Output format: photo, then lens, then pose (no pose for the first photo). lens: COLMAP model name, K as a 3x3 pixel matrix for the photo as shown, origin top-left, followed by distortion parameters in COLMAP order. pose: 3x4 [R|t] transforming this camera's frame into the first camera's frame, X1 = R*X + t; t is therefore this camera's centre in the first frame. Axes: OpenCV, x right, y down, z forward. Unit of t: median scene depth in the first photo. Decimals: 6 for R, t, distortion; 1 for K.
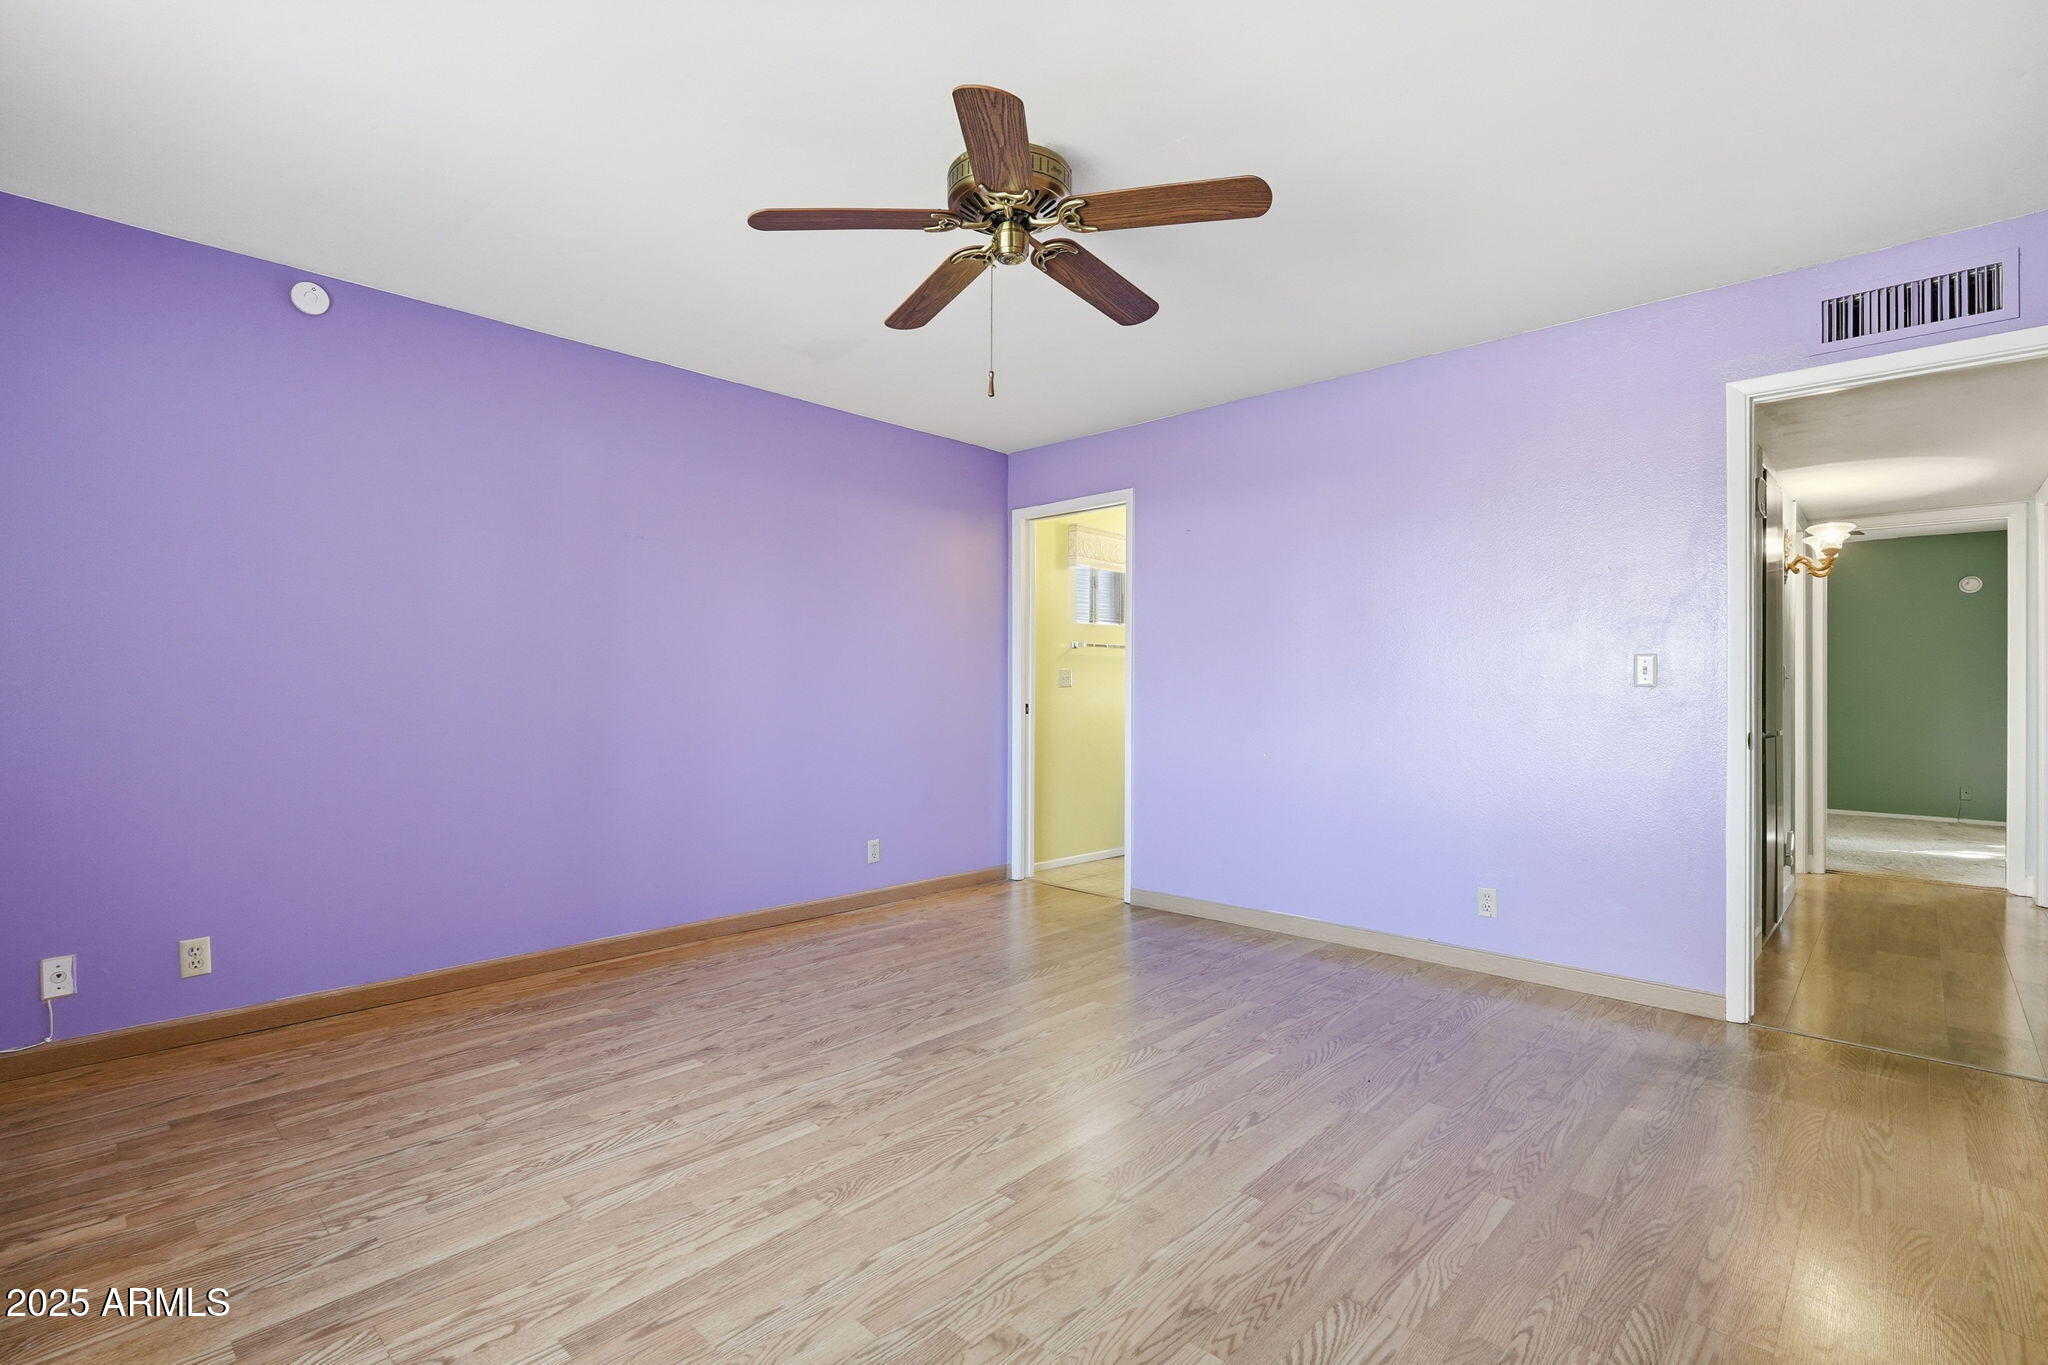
lens RADIAL K [[949.5, 0, 1033.3], [0, 949.5, 673.1], [0, 0, 1]] dist [-0.007929, 0.002371]
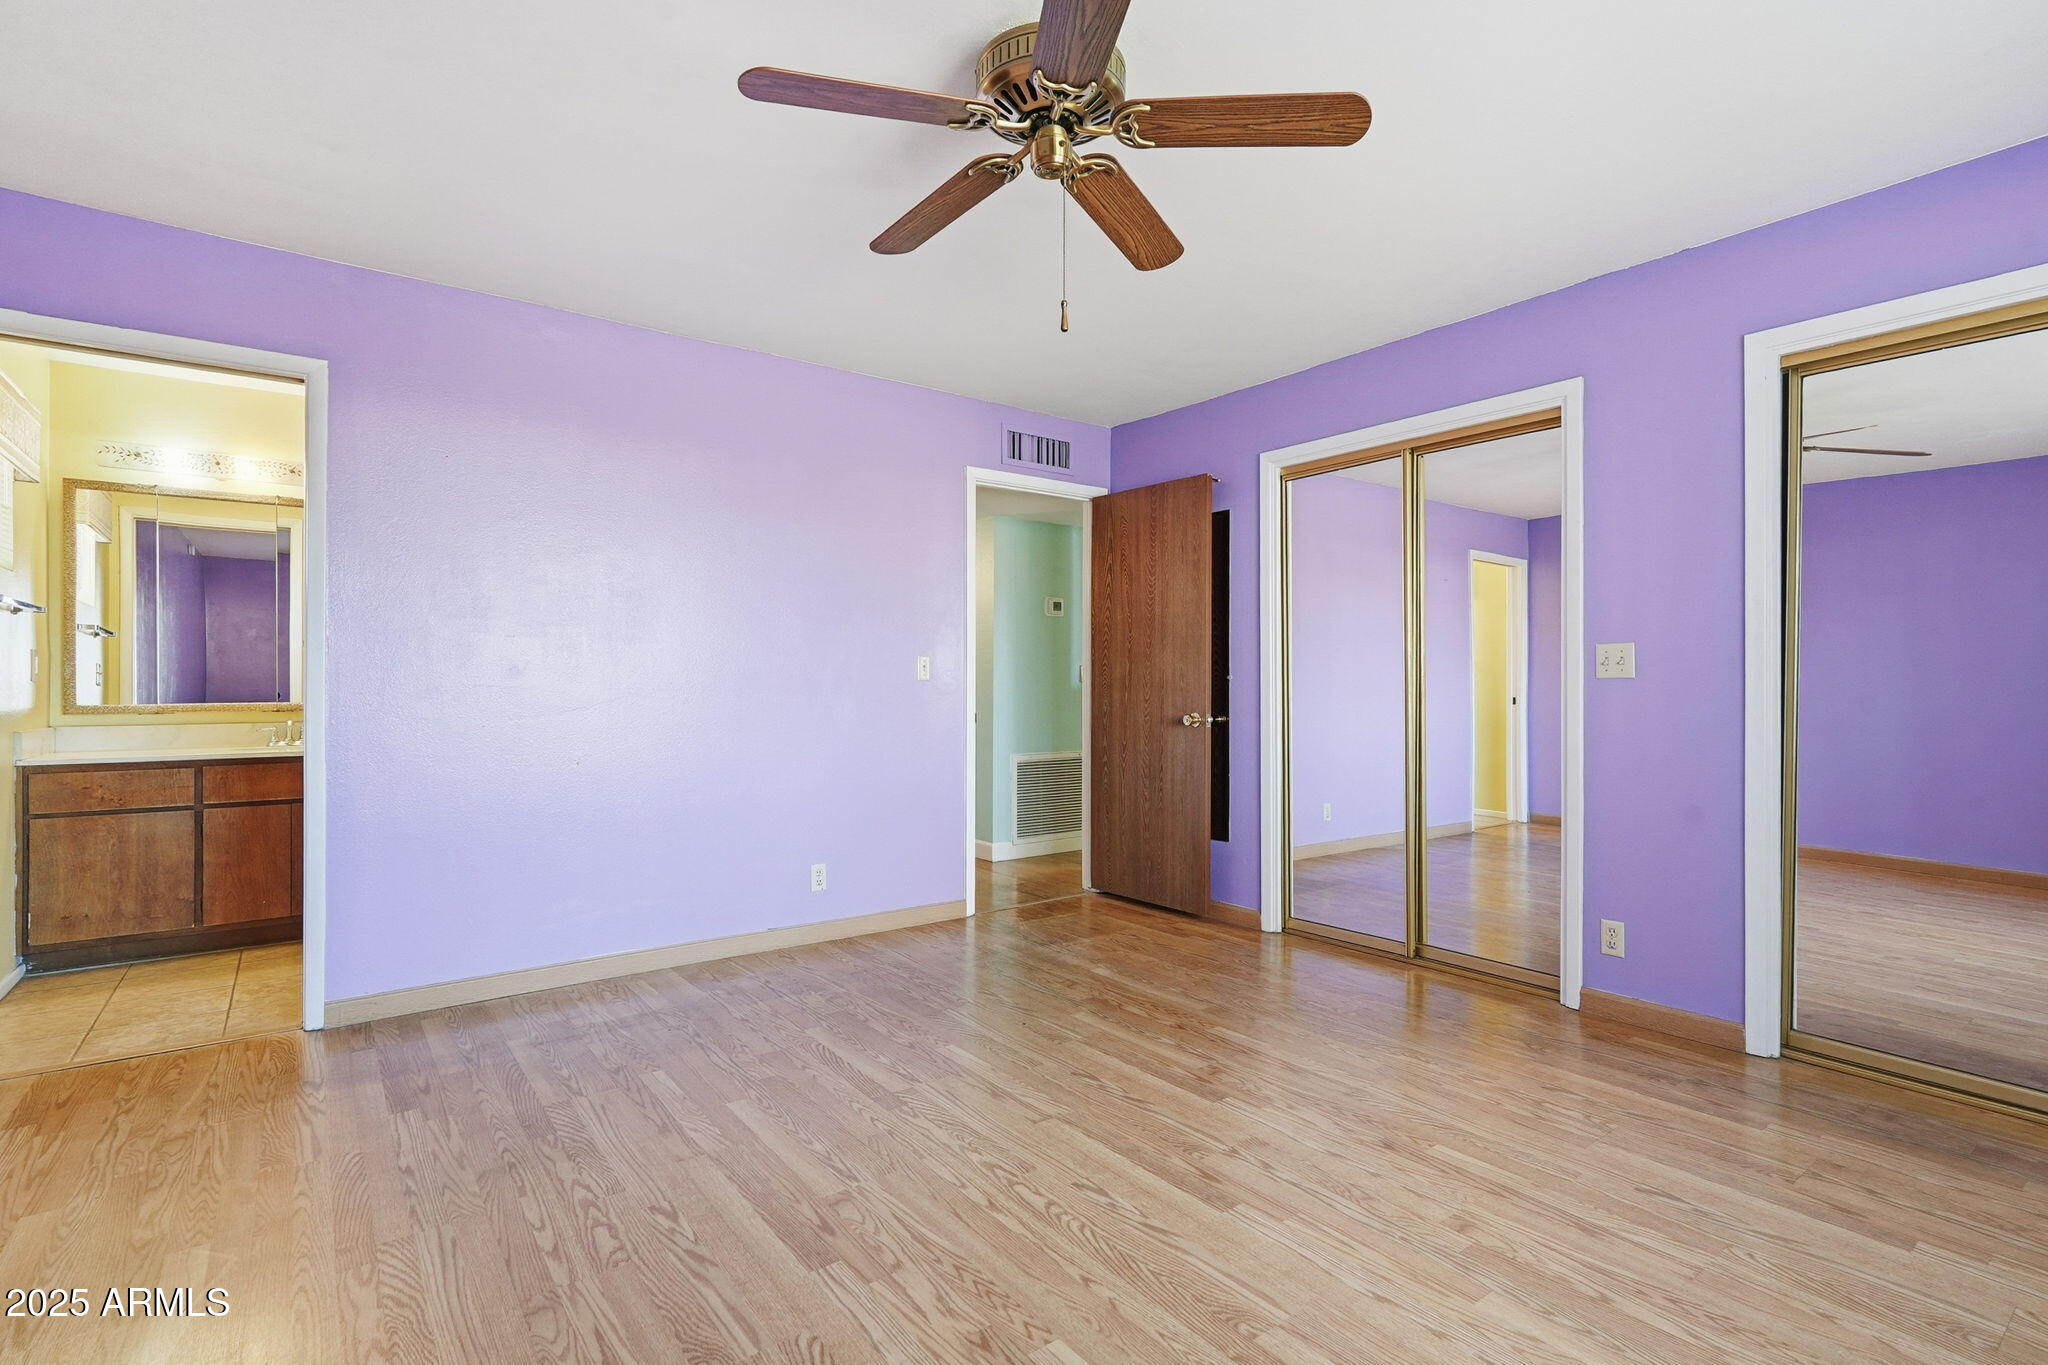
lens RADIAL K [[949.5, 0, 1022.7], [0, 949.5, 694.0], [0, 0, 1]] dist [-0.007929, 0.002371]
pose [[0.171079, -0.013383, 0.985166, -0.723709], [-0.017558, 0.999708, 0.016630, 0.008090], [-0.985101, -0.020143, 0.170794, 0.751171]]
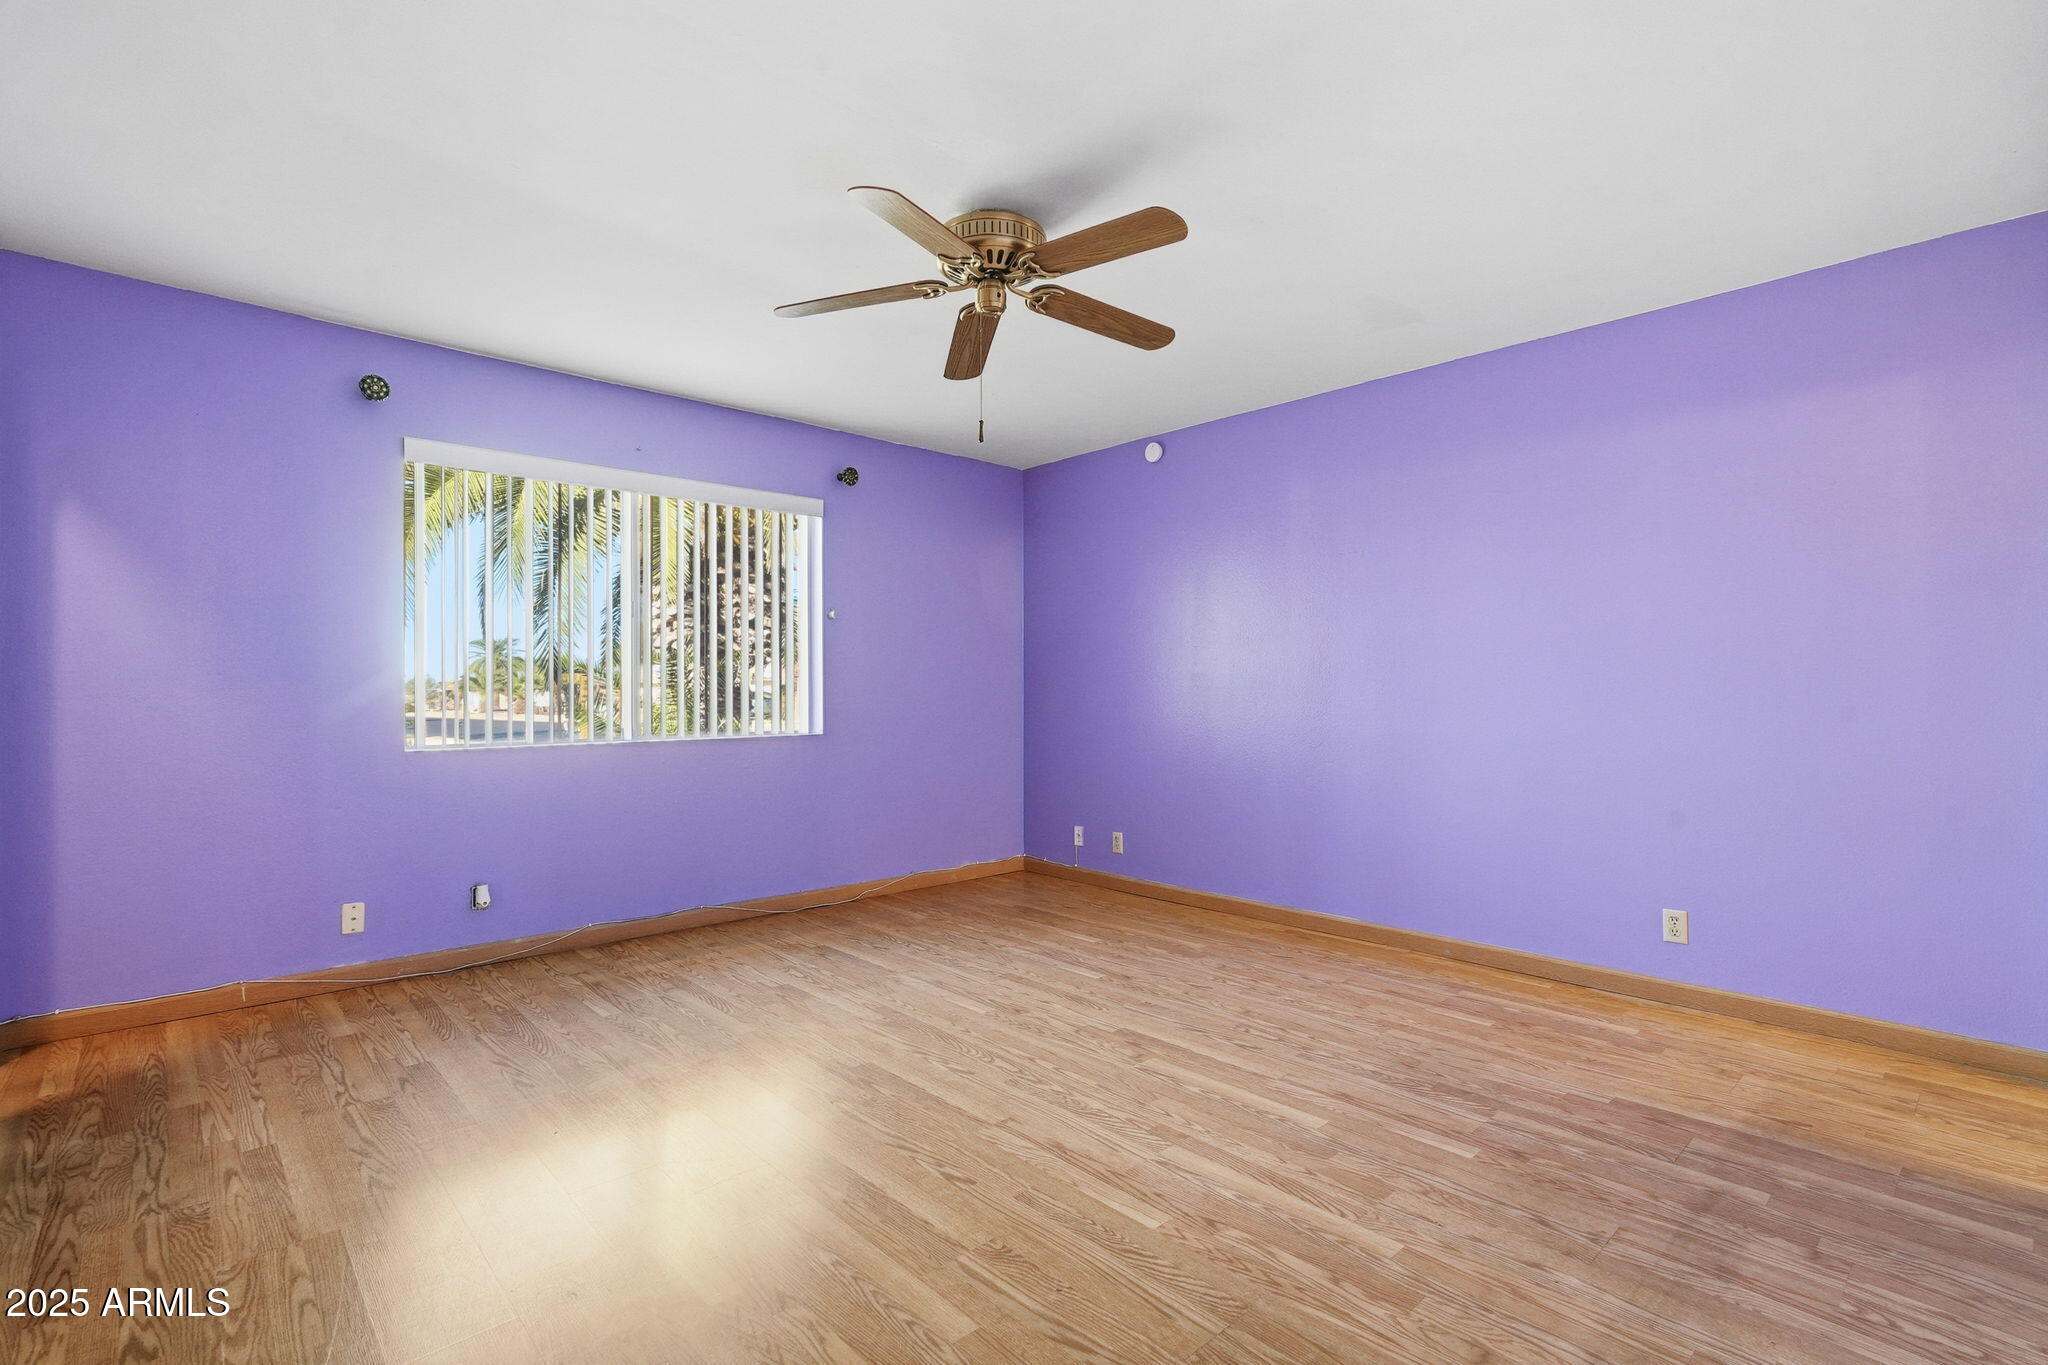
lens RADIAL K [[949.5, 0, 1016.3], [0, 949.5, 695.4], [0, 0, 1]] dist [-0.007929, 0.002371]
pose [[-0.077623, 0.000084, -0.996983, 0.935478], [0.016926, 0.999856, -0.001234, 0.017216], [0.996839, -0.016971, -0.077614, 0.951447]]
